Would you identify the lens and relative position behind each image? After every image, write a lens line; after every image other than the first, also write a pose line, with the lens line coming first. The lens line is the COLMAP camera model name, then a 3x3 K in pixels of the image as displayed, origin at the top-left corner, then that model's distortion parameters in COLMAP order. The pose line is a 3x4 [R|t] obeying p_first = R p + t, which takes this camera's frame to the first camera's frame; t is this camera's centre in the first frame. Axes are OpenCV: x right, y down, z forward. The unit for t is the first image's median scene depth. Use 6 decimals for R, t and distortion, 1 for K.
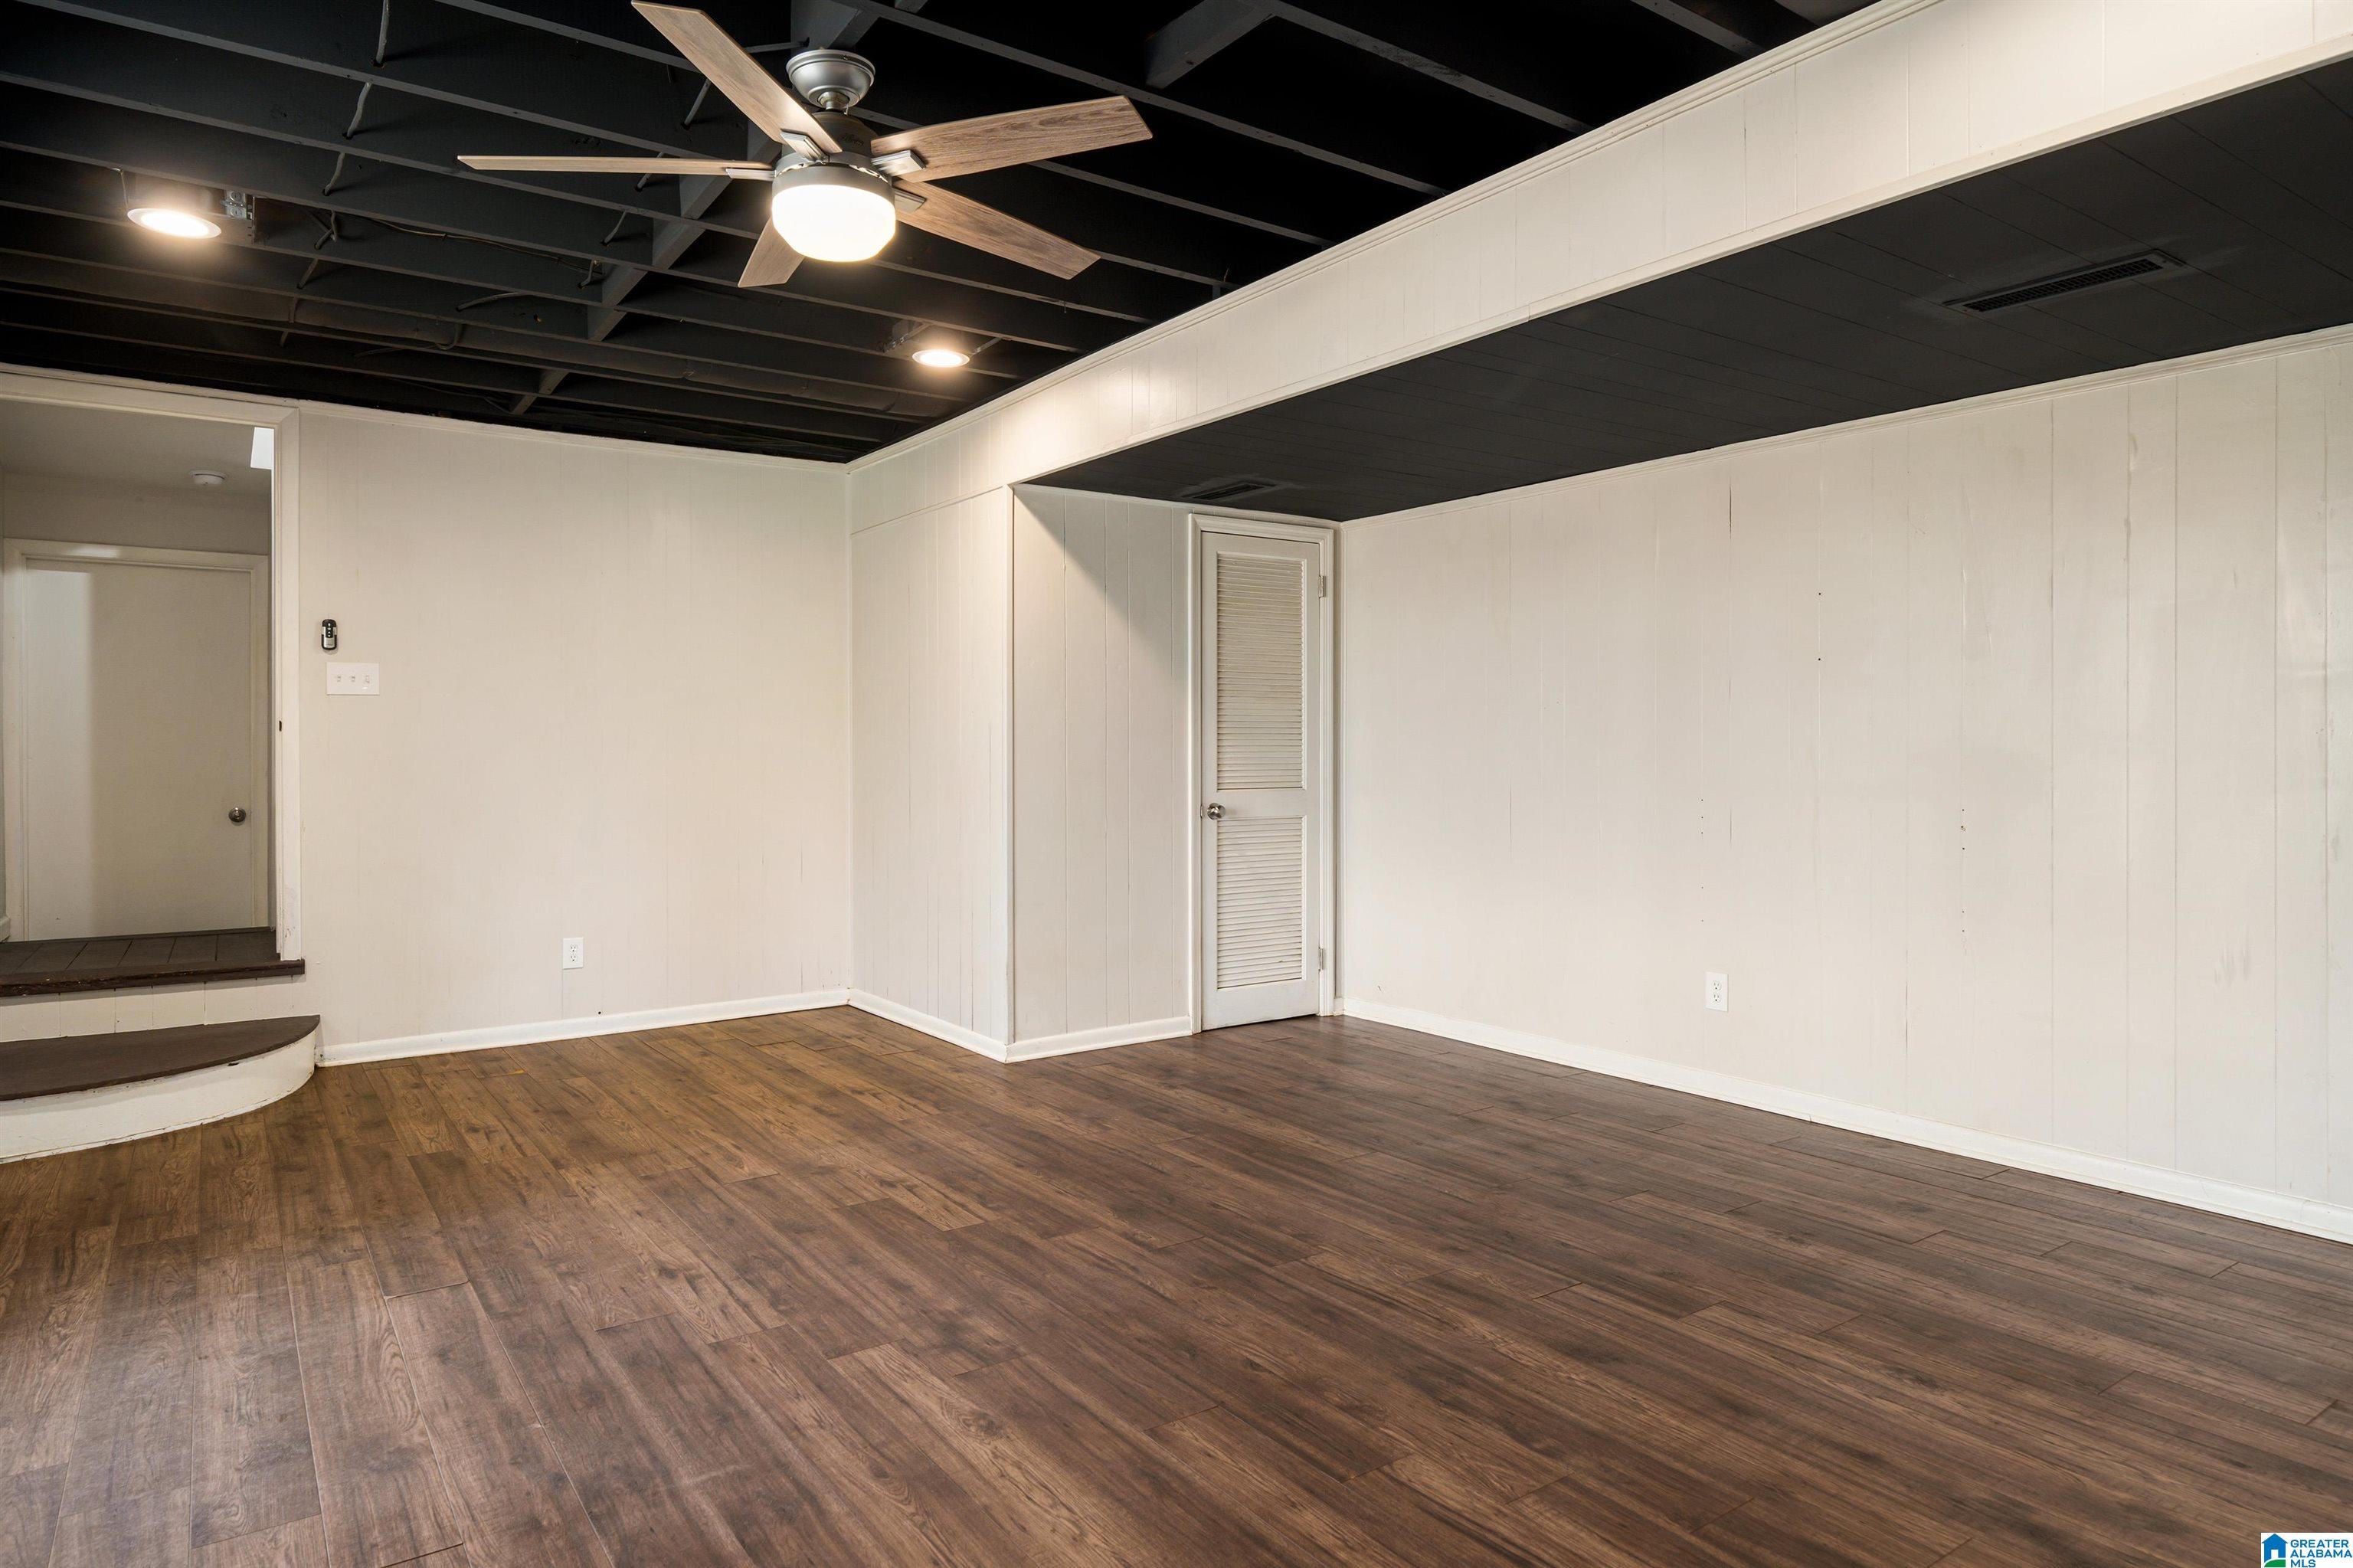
lens RADIAL K [[1371.6, 0, 1196.3], [0, 1371.6, 760.9], [0, 0, 1]] dist [0.002503, -0.000112]
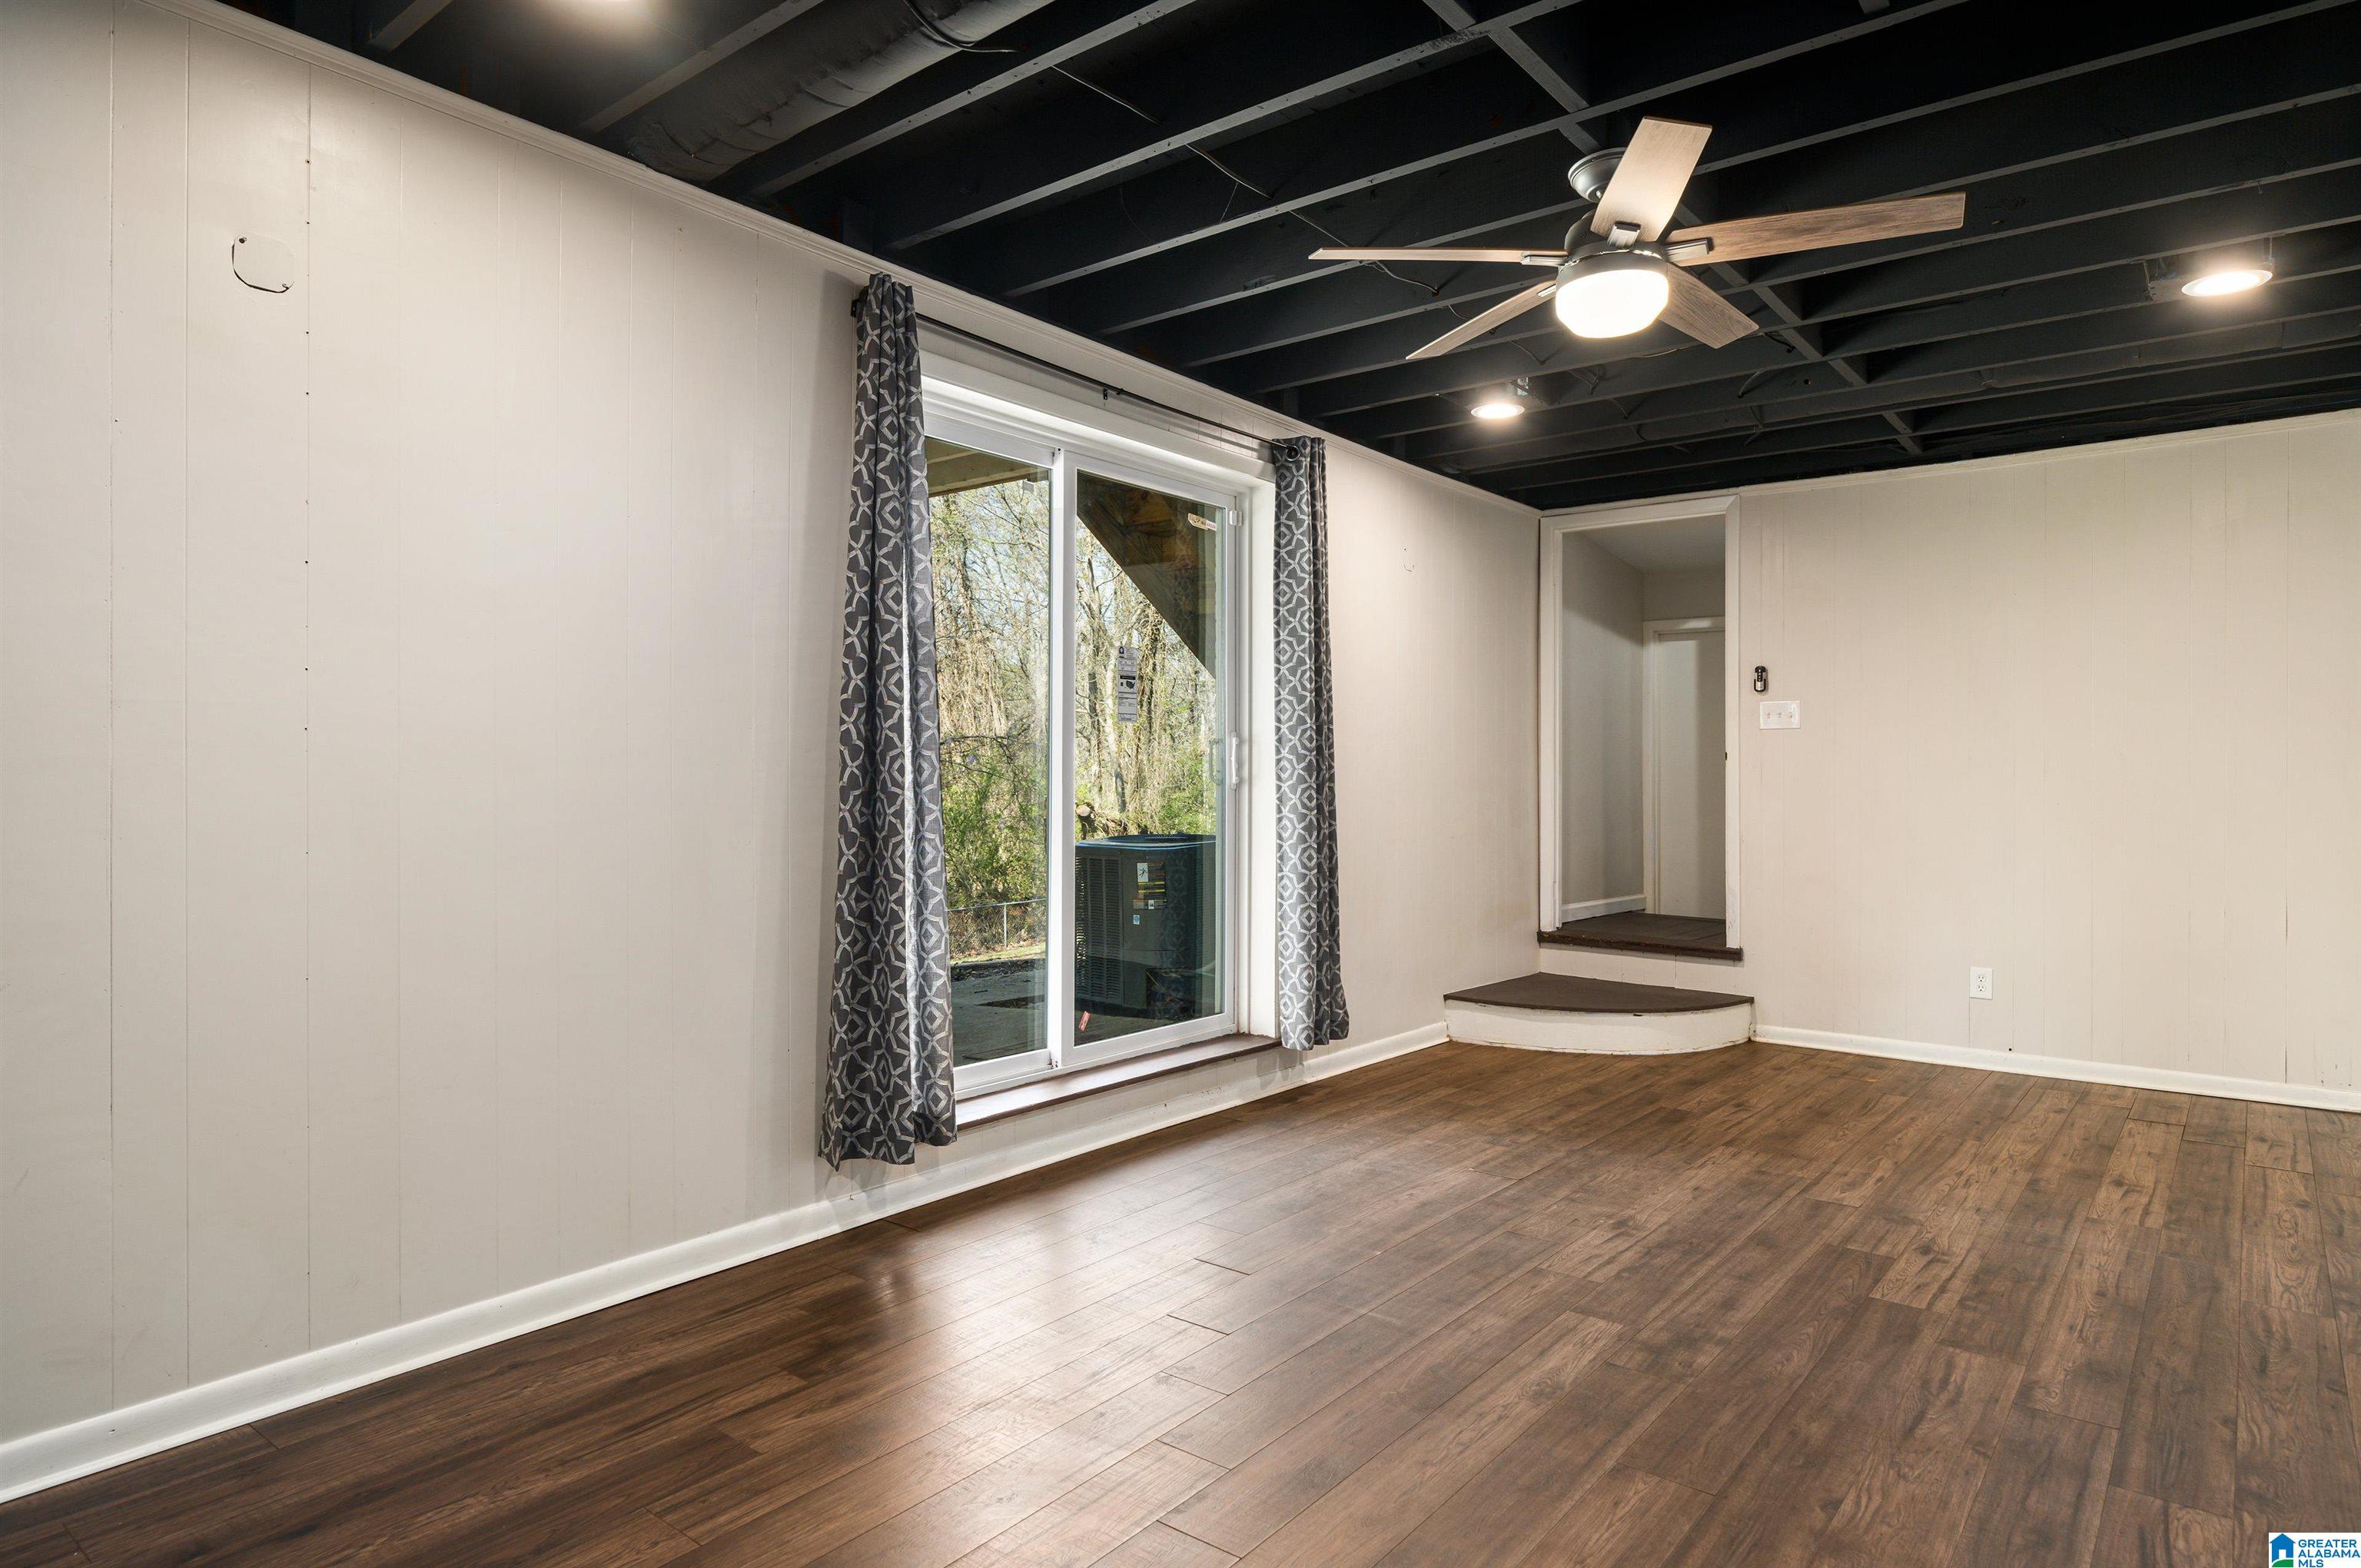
lens RADIAL K [[1376.3, 0, 1170.7], [0, 1376.3, 777.0], [0, 0, 1]] dist [0.002503, -0.000112]
pose [[0.262551, 0.005988, -0.964900, 0.627226], [-0.014151, 0.999897, 0.002355, -0.003954], [0.964814, 0.013036, 0.262609, 0.315572]]
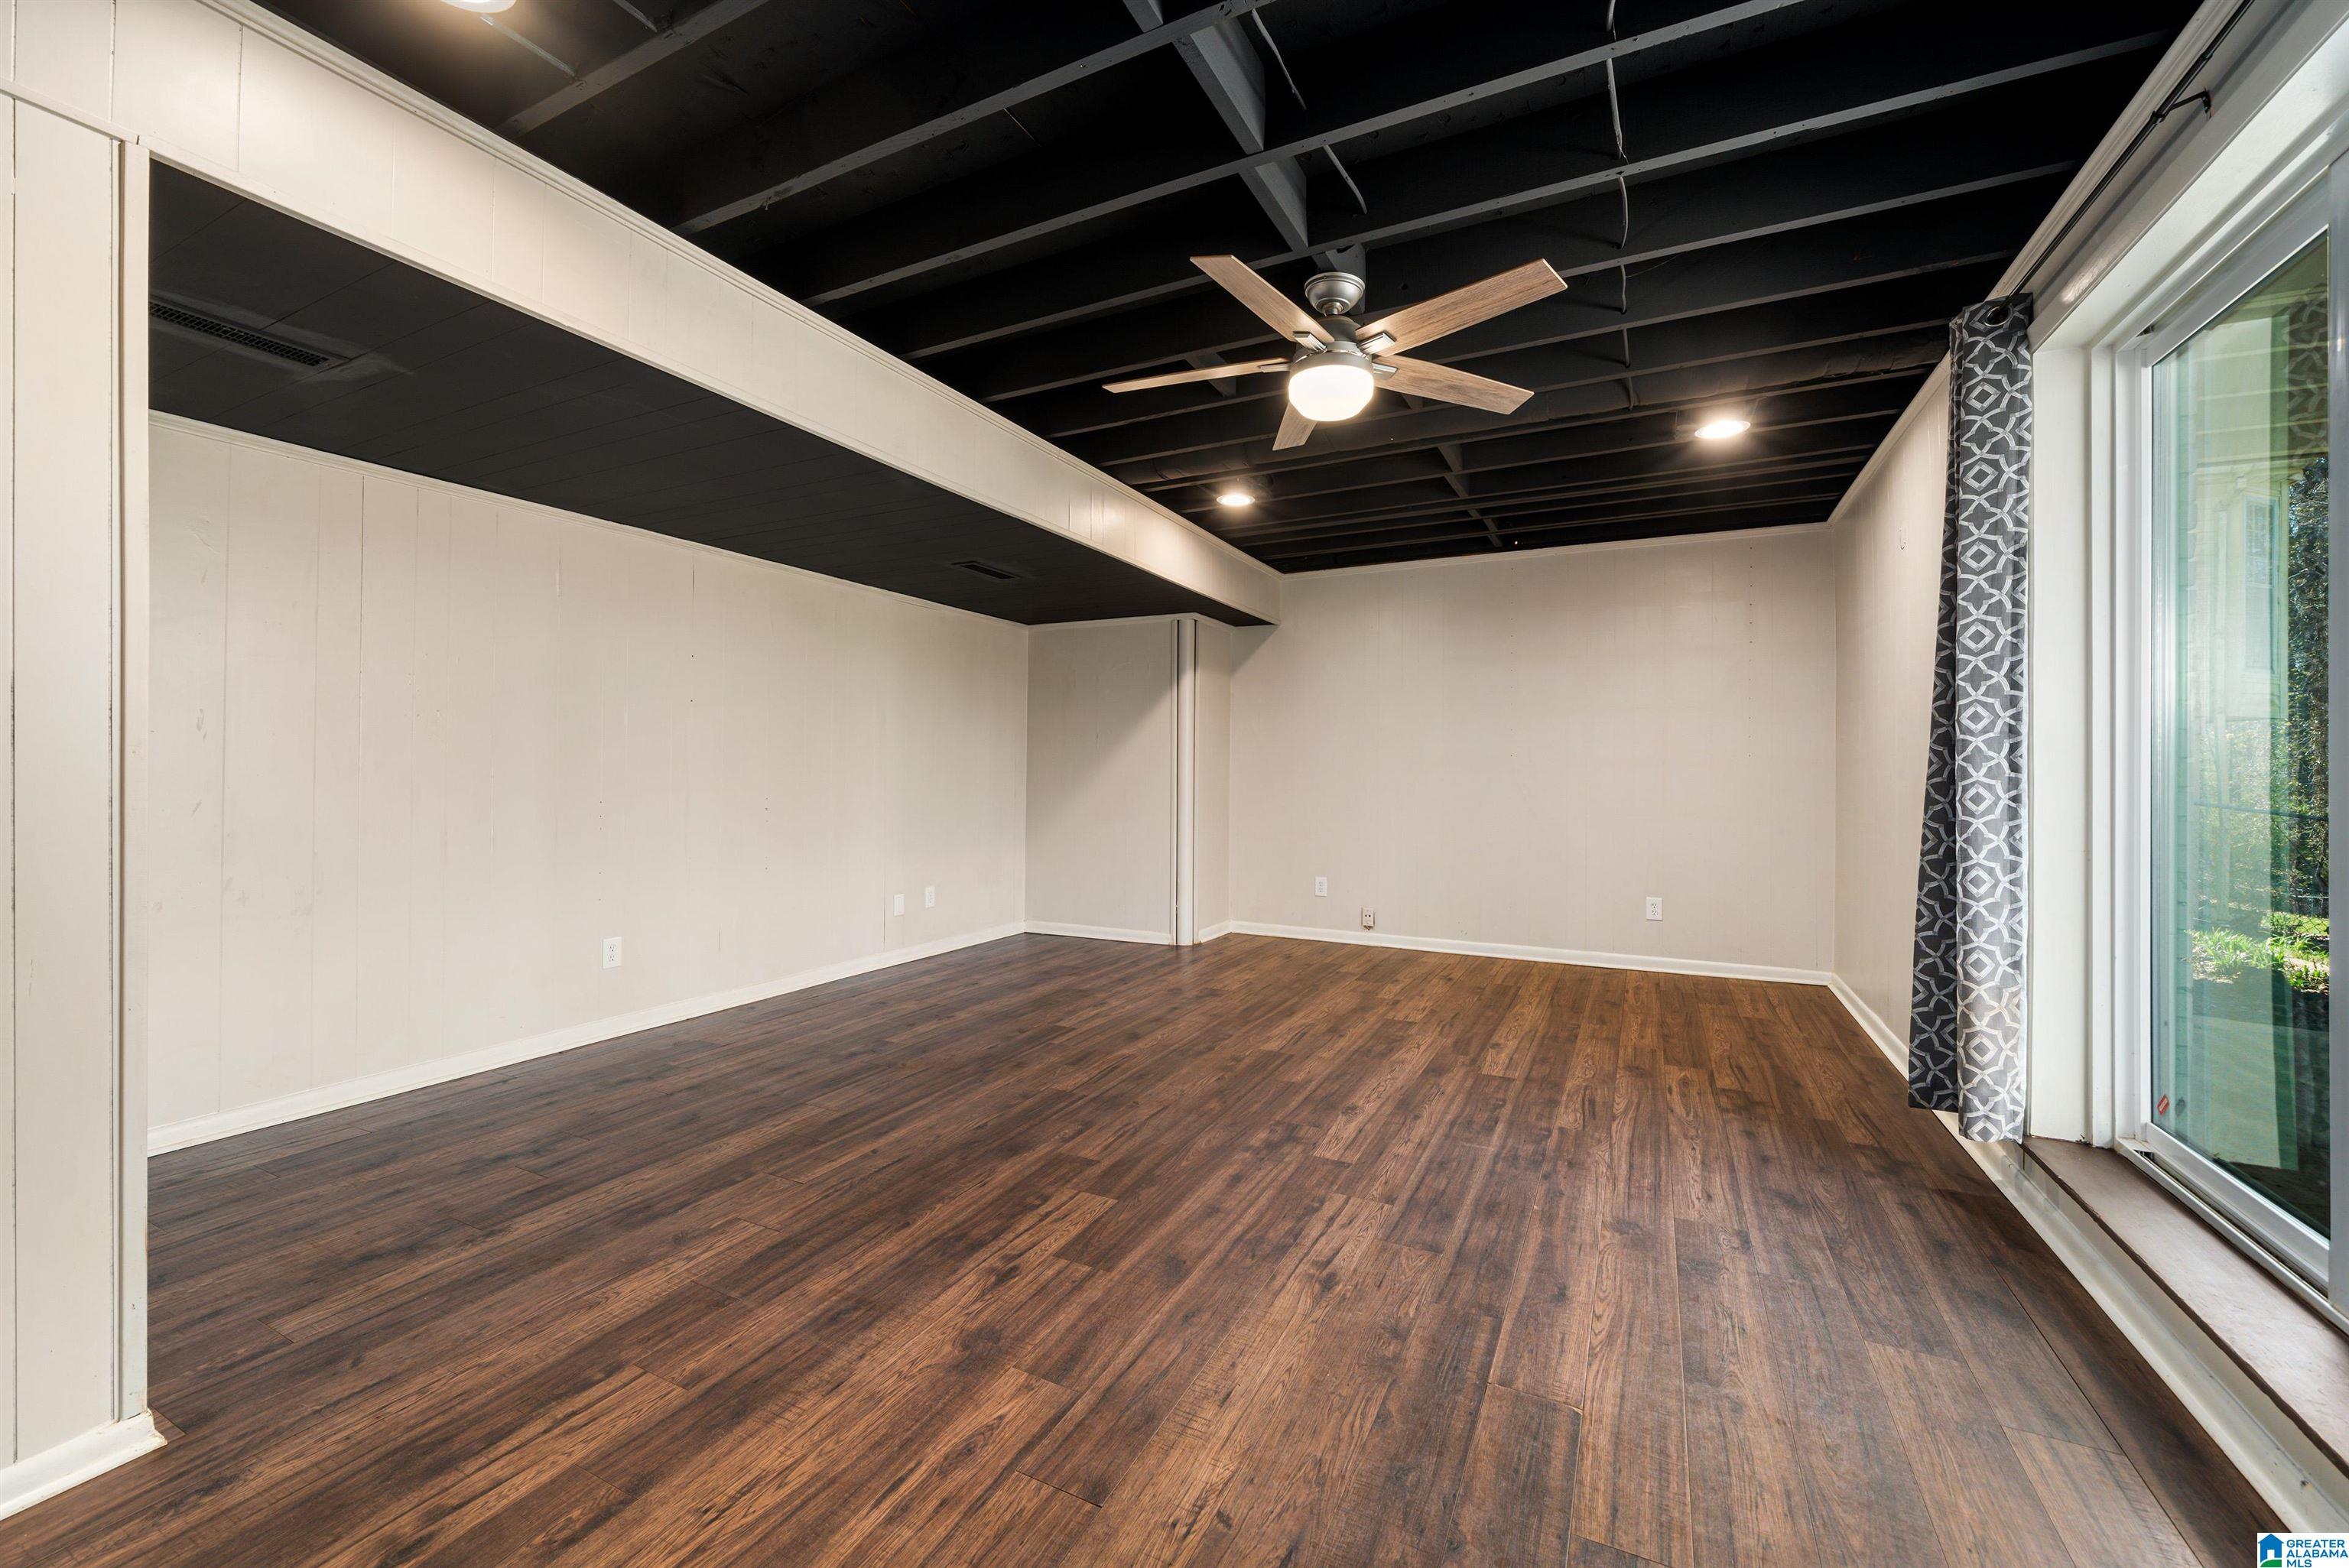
lens RADIAL K [[919.4, 0, 1178.3], [0, 919.4, 785.7], [0, 0, 1]] dist [0.000871, 0.000089]
pose [[-0.456808, -0.014735, 0.889443, -0.906626], [0.001828, 0.999845, 0.017502, 0.000789], [-0.889563, 0.009621, -0.456711, 1.372766]]
